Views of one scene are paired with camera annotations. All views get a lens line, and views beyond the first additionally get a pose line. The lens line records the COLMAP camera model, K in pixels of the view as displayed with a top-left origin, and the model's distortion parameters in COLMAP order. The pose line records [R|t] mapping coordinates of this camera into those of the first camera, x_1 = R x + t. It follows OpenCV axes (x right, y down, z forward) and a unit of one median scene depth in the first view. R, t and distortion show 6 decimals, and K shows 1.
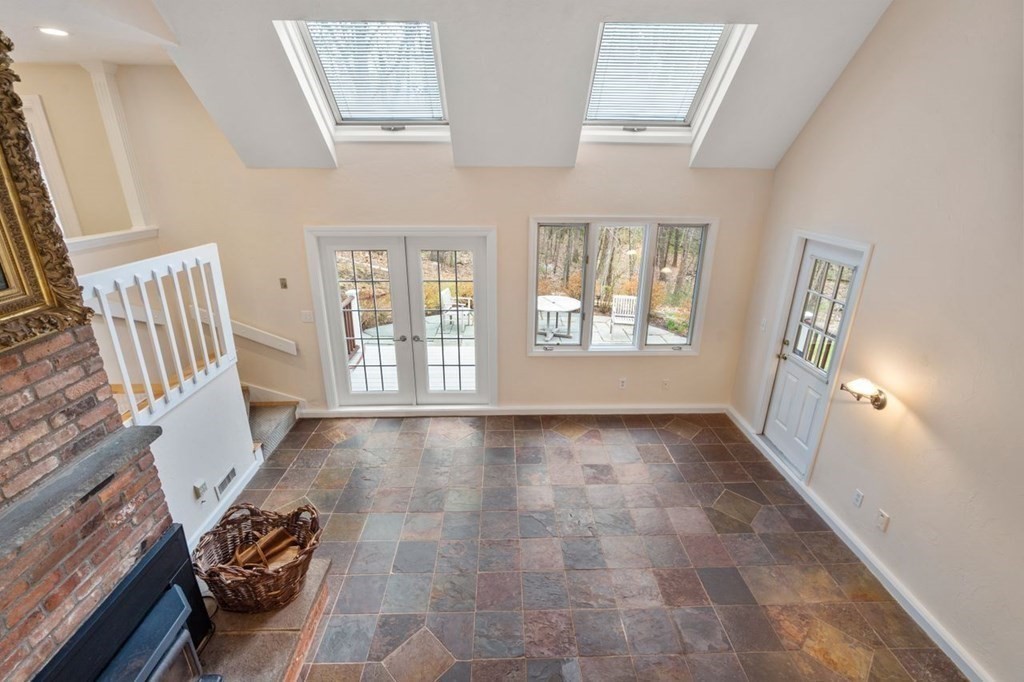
lens RADIAL K [[461.2, 0, 507.1], [0, 461.2, 339.6], [0, 0, 1]] dist [0.001078, 0.000804]
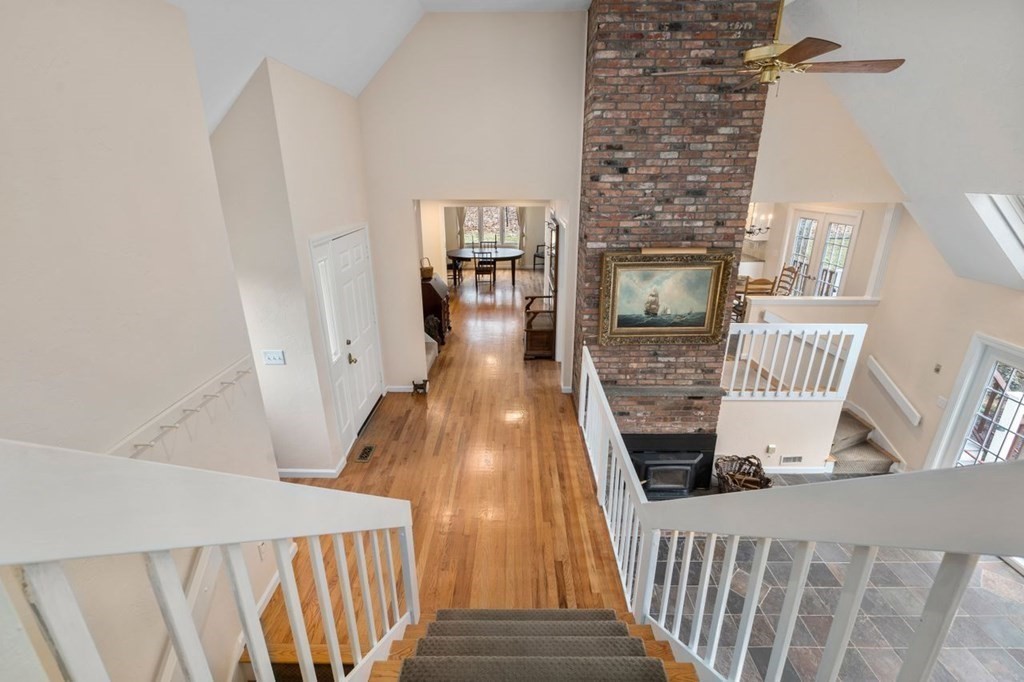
lens RADIAL K [[461.2, 0, 511.4], [0, 461.2, 338.6], [0, 0, 1]] dist [0.001078, 0.000804]
pose [[-0.024184, 0.337037, -0.941181, 1.039923], [-0.344425, 0.881008, 0.324340, -0.327629], [0.938502, 0.332010, 0.094778, -0.265693]]
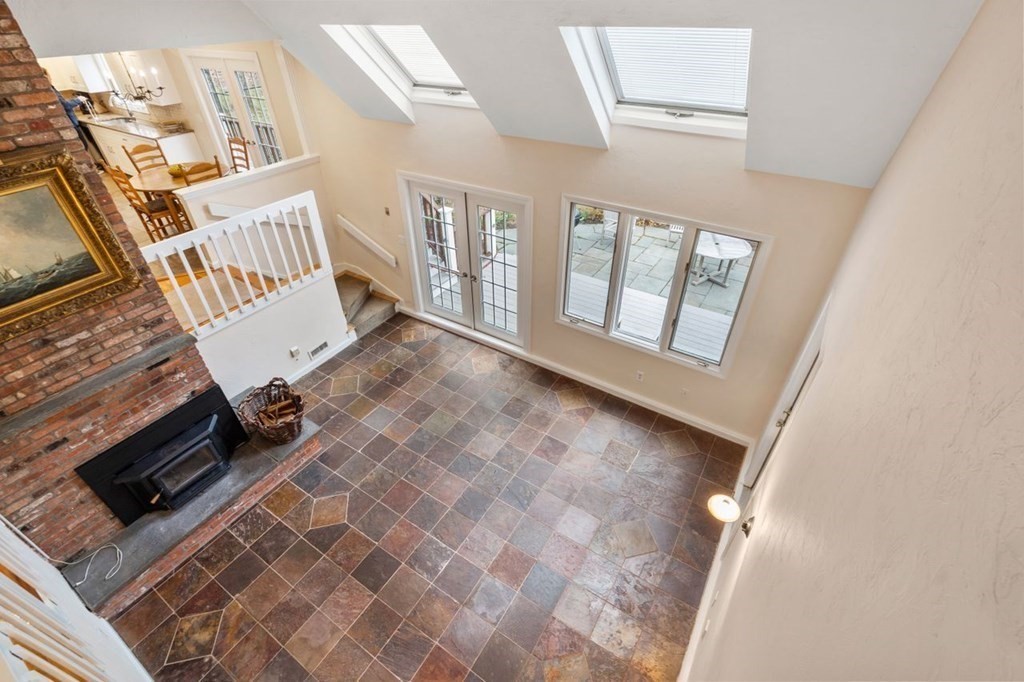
lens RADIAL K [[461.2, 0, 507.2], [0, 461.2, 335.2], [0, 0, 1]] dist [0.001078, 0.000804]
pose [[0.826156, 0.318426, -0.464835, 0.801630], [-0.175499, 0.929379, 0.324737, -0.455635], [0.535413, -0.186705, 0.823695, 0.119383]]
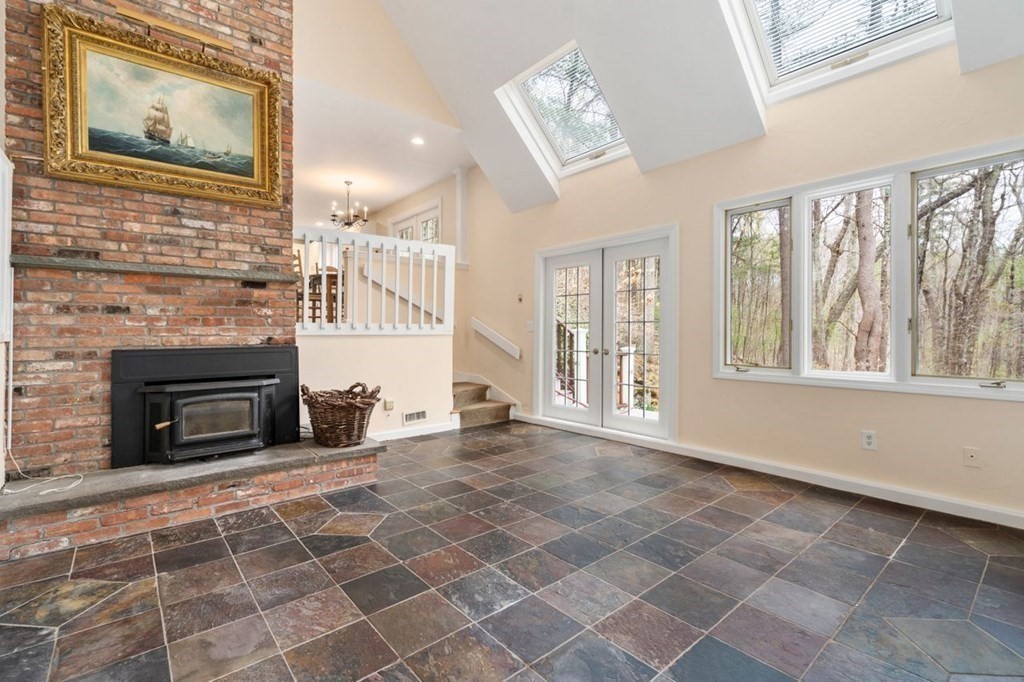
lens RADIAL K [[461.2, 0, 509.0], [0, 461.2, 327.2], [0, 0, 1]] dist [0.001078, 0.000804]
pose [[0.626051, -0.007645, -0.779744, 0.768707], [-0.269845, 0.936046, -0.225834, 0.396033], [0.731603, 0.351794, 0.583950, 0.465897]]
